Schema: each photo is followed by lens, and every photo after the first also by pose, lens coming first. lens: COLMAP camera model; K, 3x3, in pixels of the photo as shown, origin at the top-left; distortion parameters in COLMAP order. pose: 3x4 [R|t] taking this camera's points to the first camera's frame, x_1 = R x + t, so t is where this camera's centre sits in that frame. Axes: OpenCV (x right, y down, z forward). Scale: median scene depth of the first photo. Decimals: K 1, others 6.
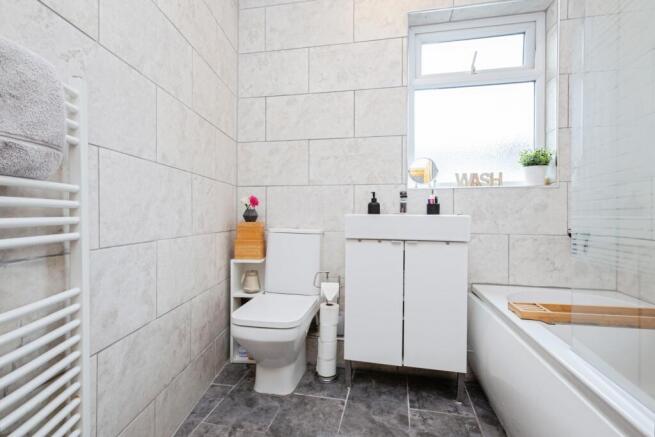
lens RADIAL K [[321.5, 0, 327.9], [0, 321.5, 209.4], [0, 0, 1]] dist [0.001674, -0.000071]
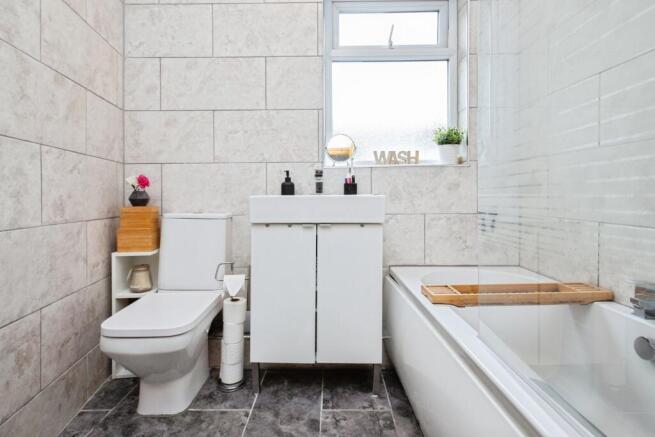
lens RADIAL K [[329.2, 0, 326.6], [0, 329.2, 192.7], [0, 0, 1]] dist [-0.002349, -0.000945]
pose [[0.979860, -0.011101, 0.199379, 0.073287], [0.009677, 0.999920, 0.008117, 0.001563], [-0.199454, -0.006024, 0.979889, 0.080485]]
